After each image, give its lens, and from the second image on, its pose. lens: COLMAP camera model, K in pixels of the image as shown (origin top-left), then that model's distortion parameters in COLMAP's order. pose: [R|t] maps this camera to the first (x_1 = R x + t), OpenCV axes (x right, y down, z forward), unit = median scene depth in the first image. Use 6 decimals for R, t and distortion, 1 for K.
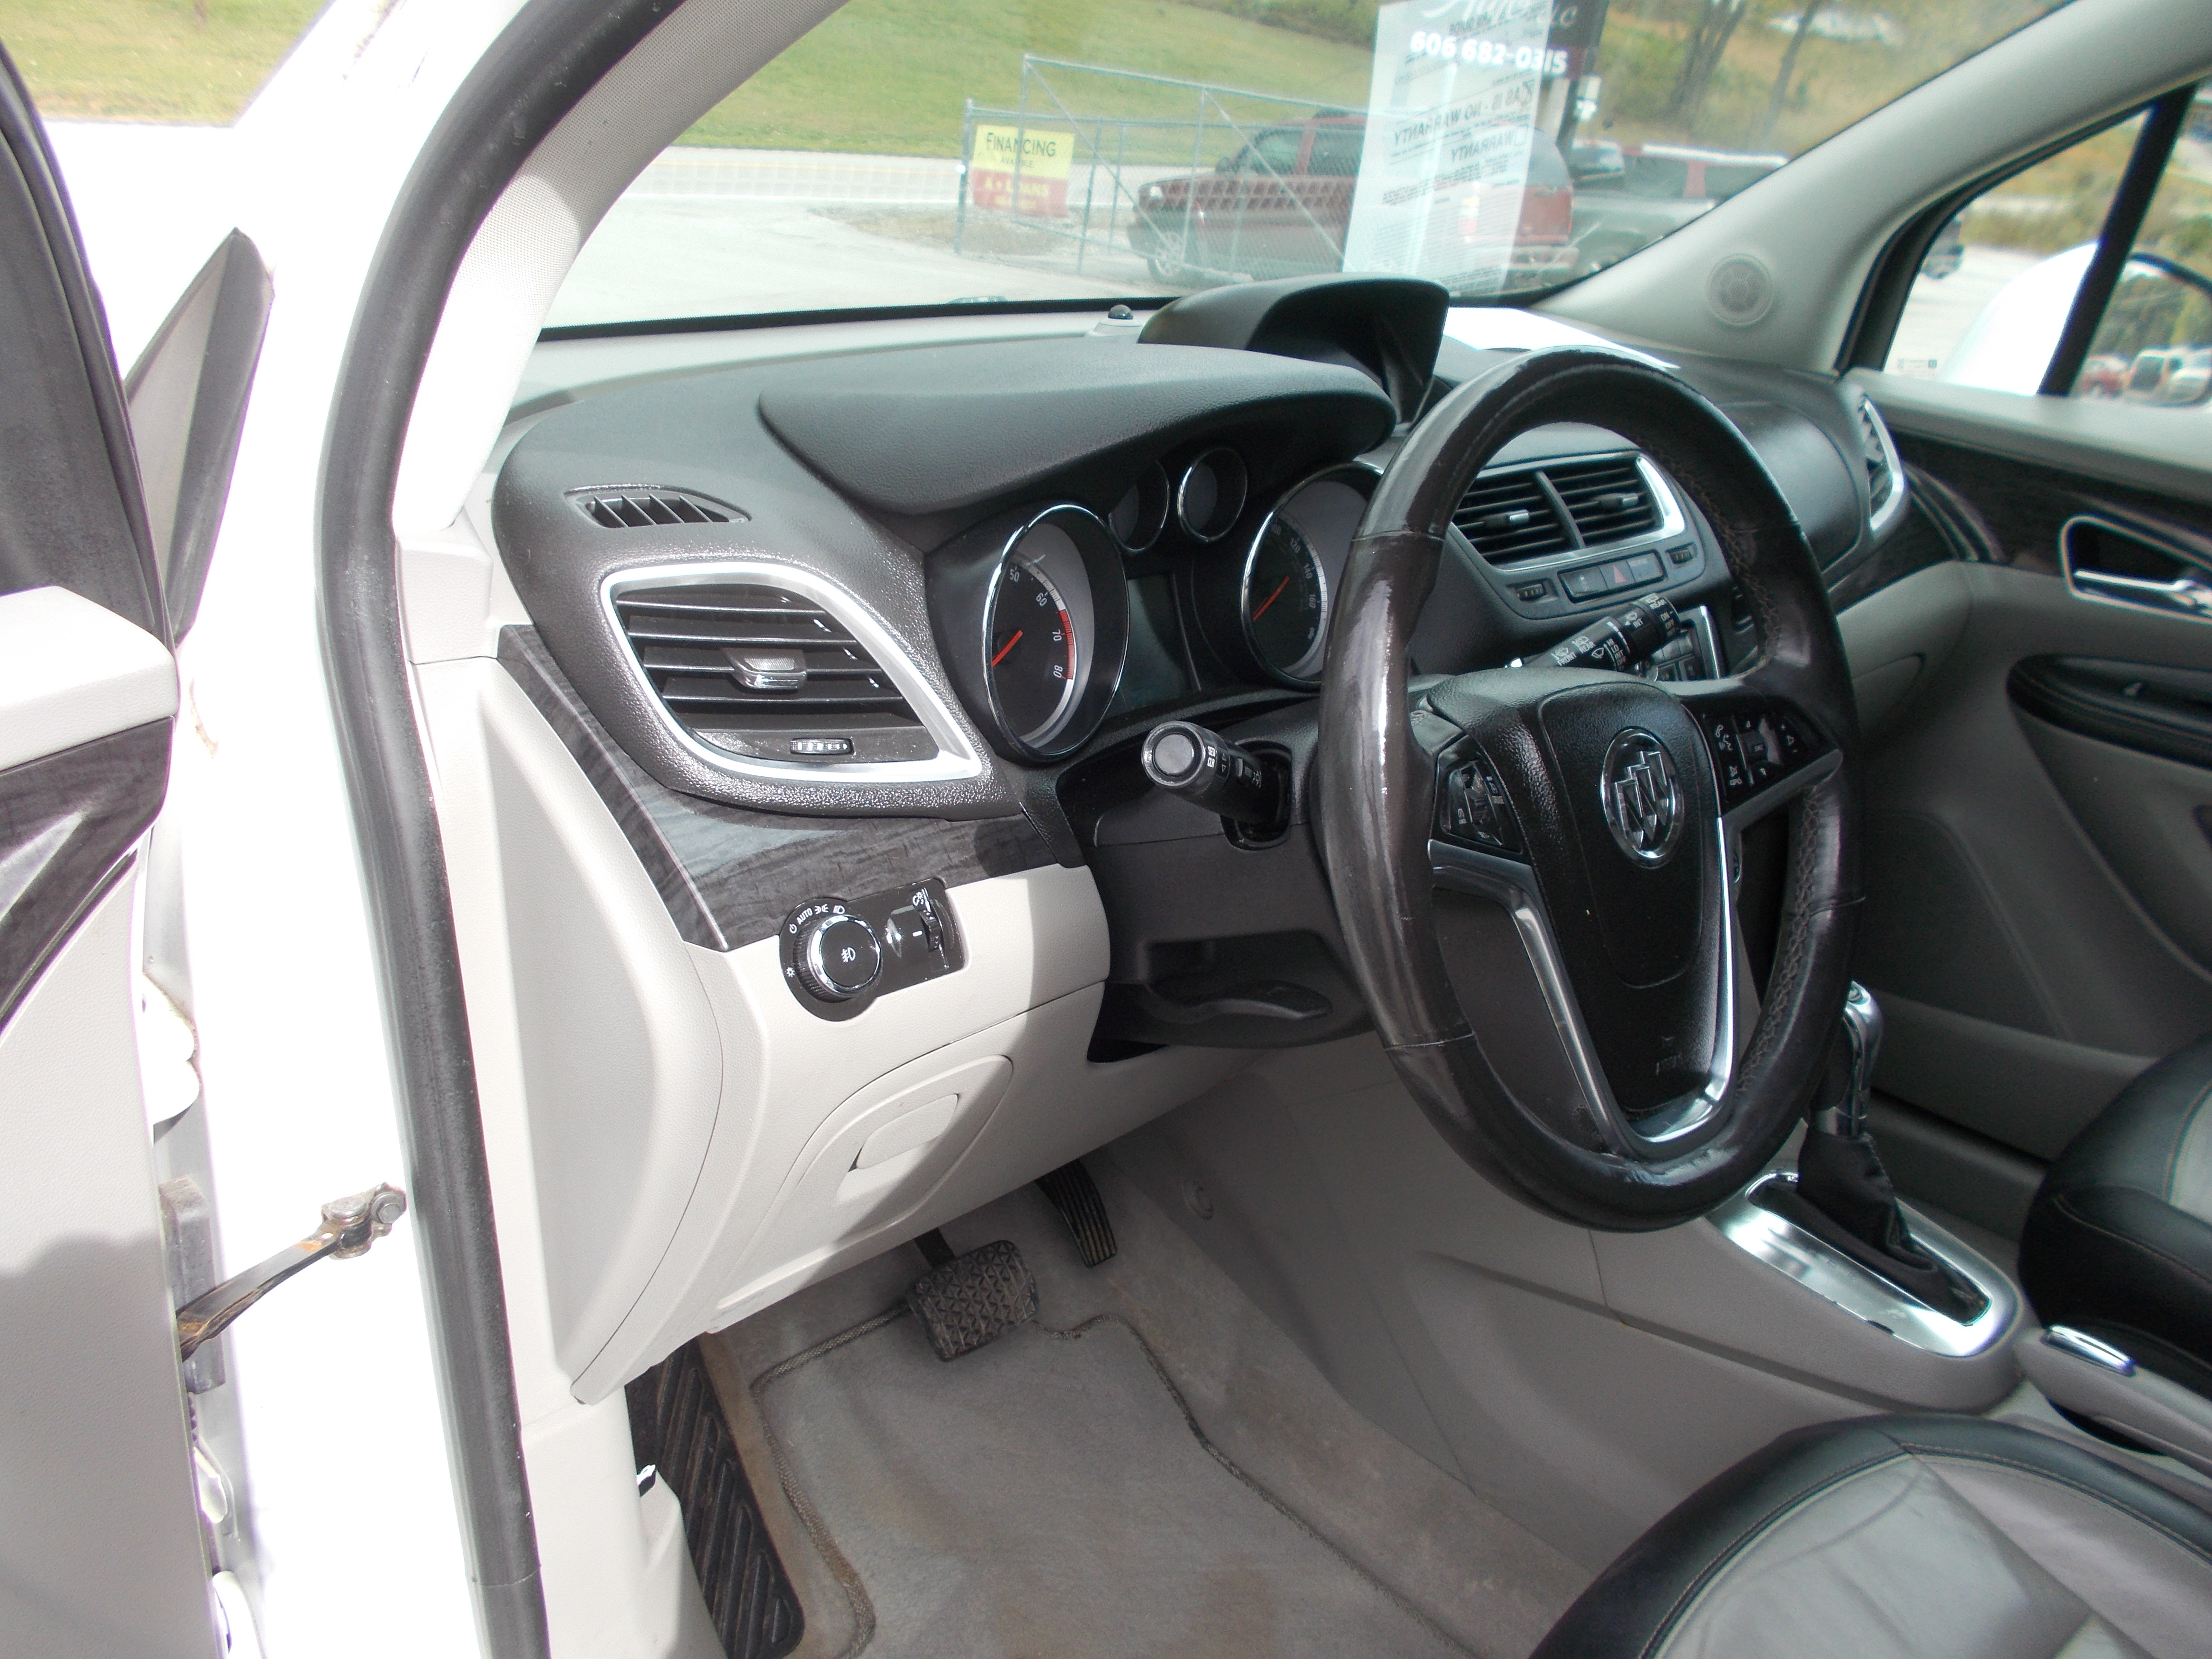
lens RADIAL K [[1680.4, 0, 1105.9], [0, 1680.4, 832.8], [0, 0, 1]] dist [0.000674, -0.004975]
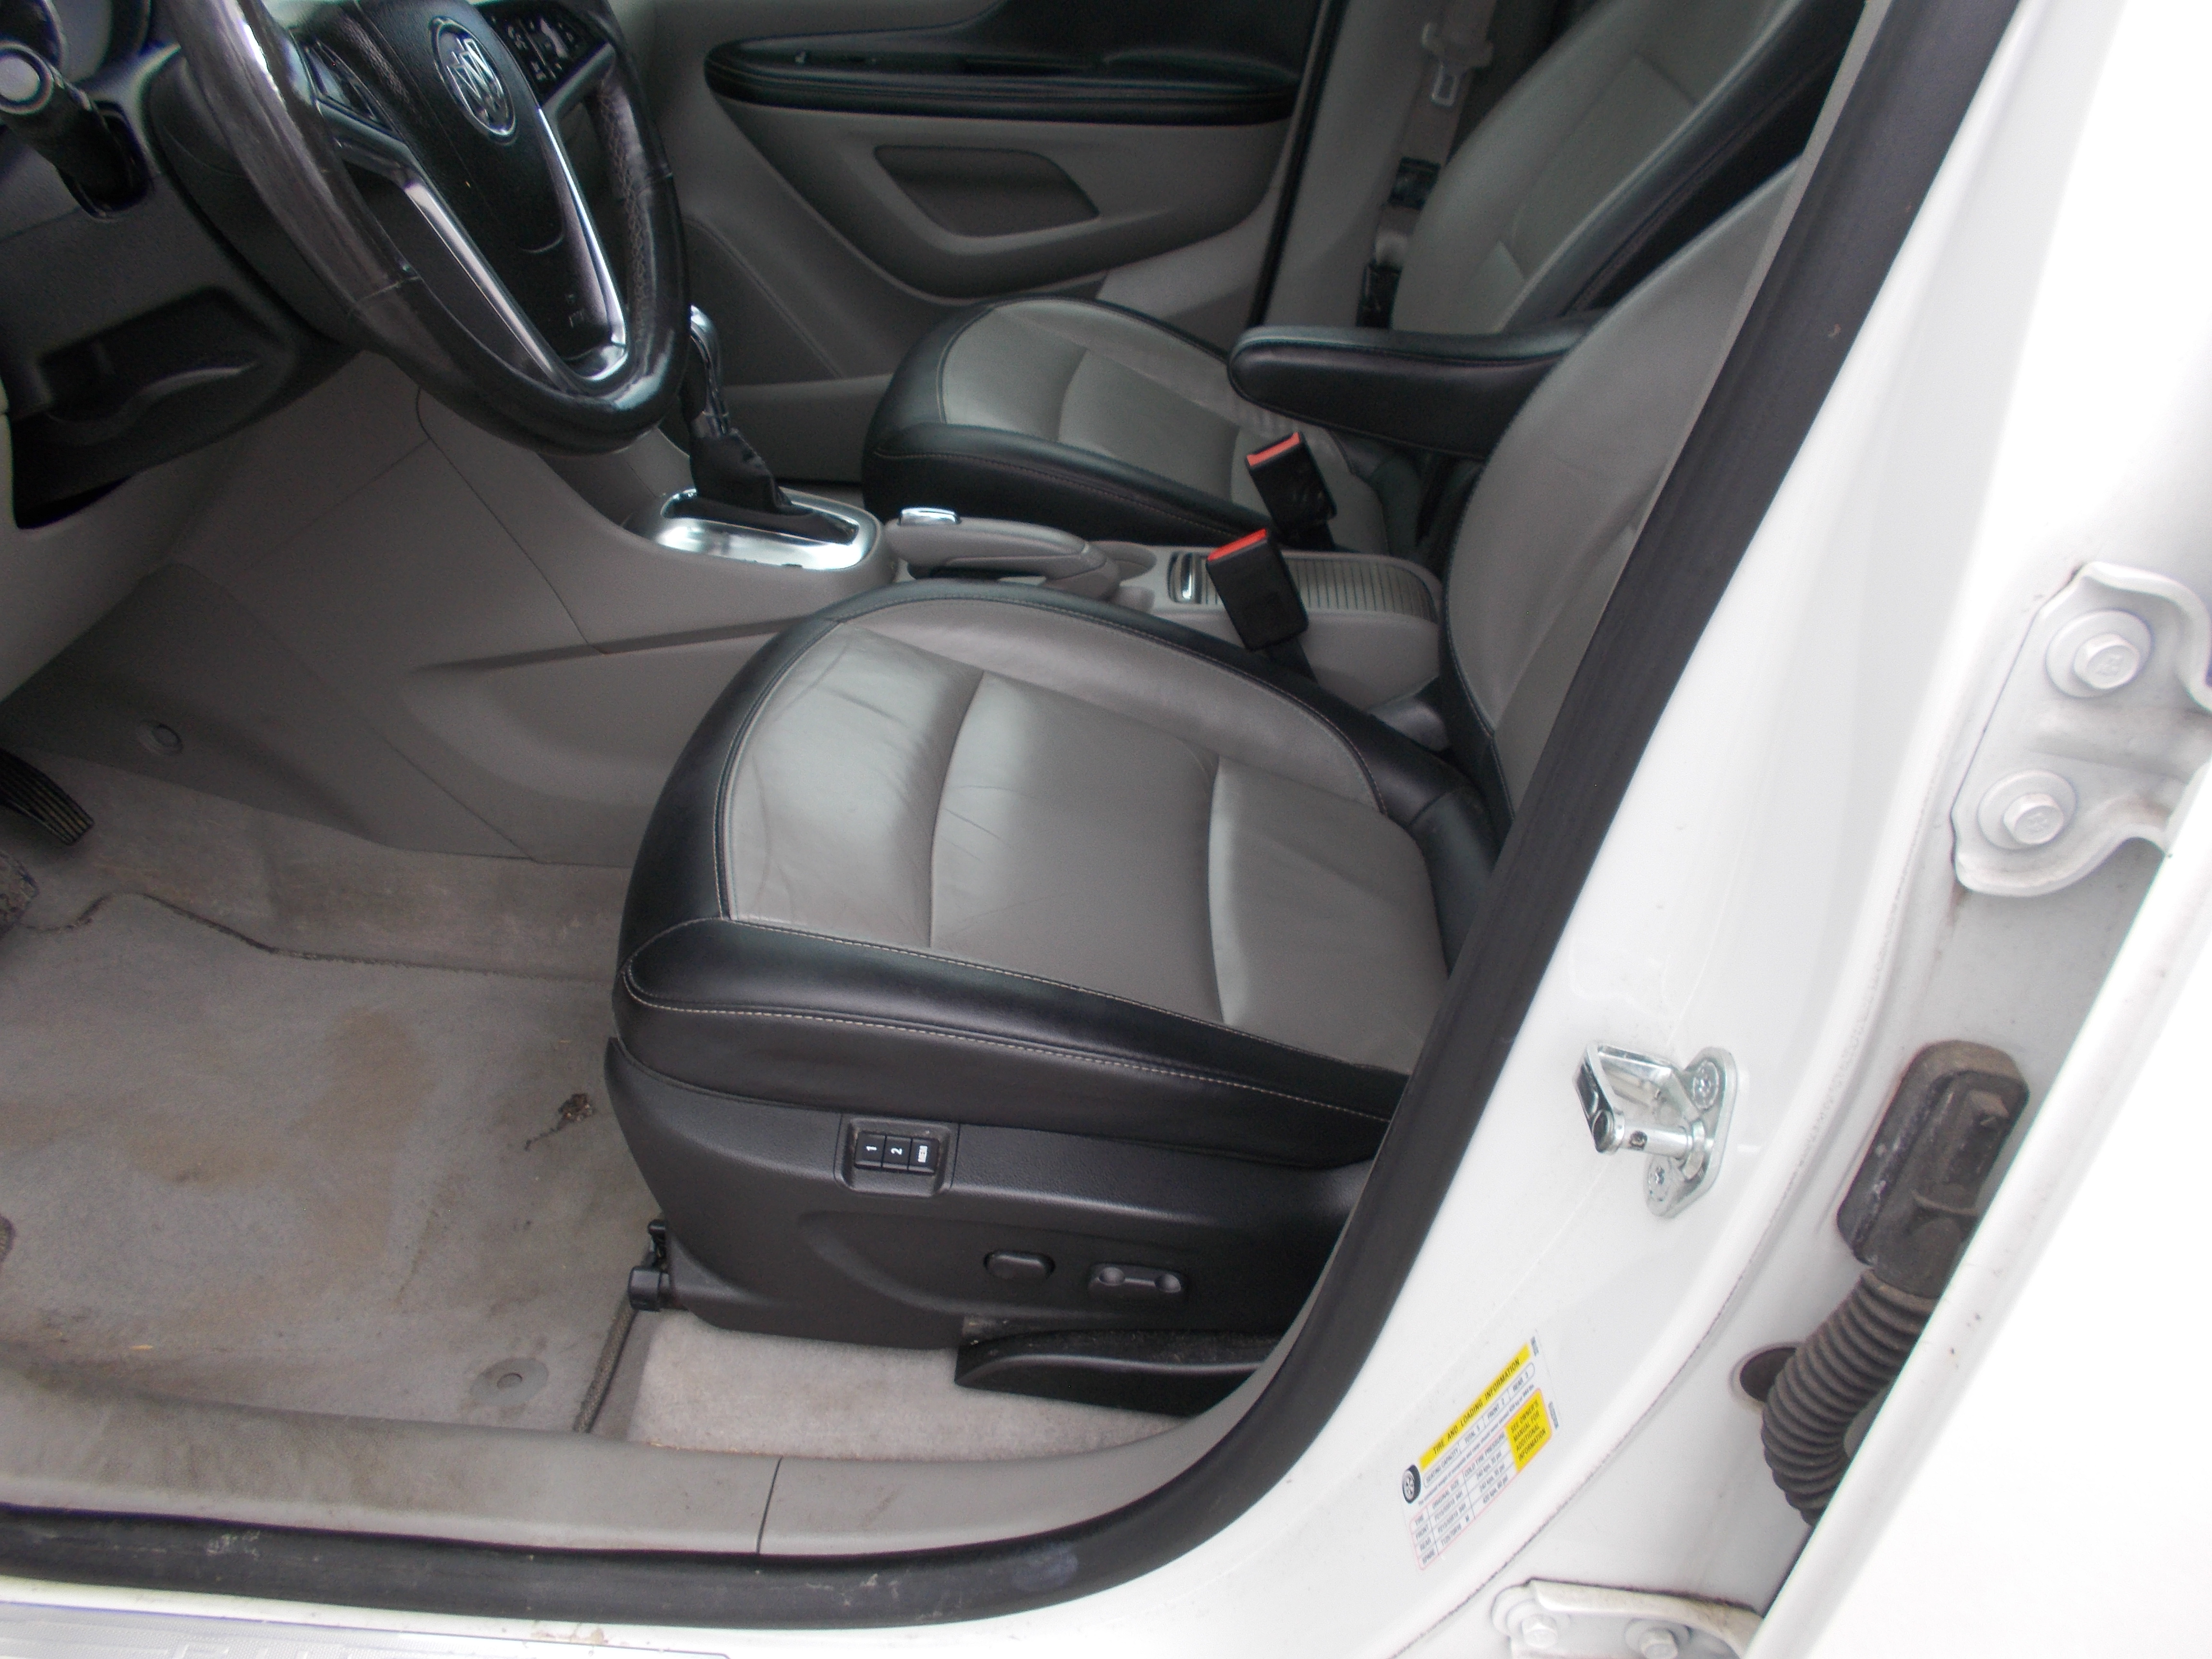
lens RADIAL K [[1680.4, 0, 1119.8], [0, 1680.4, 821.4], [0, 0, 1]] dist [0.000674, -0.004975]
pose [[0.729628, -0.387710, 0.563315, -0.137158], [0.256310, 0.918744, 0.300356, 0.146402], [-0.633994, -0.074765, 0.769716, -0.132736]]
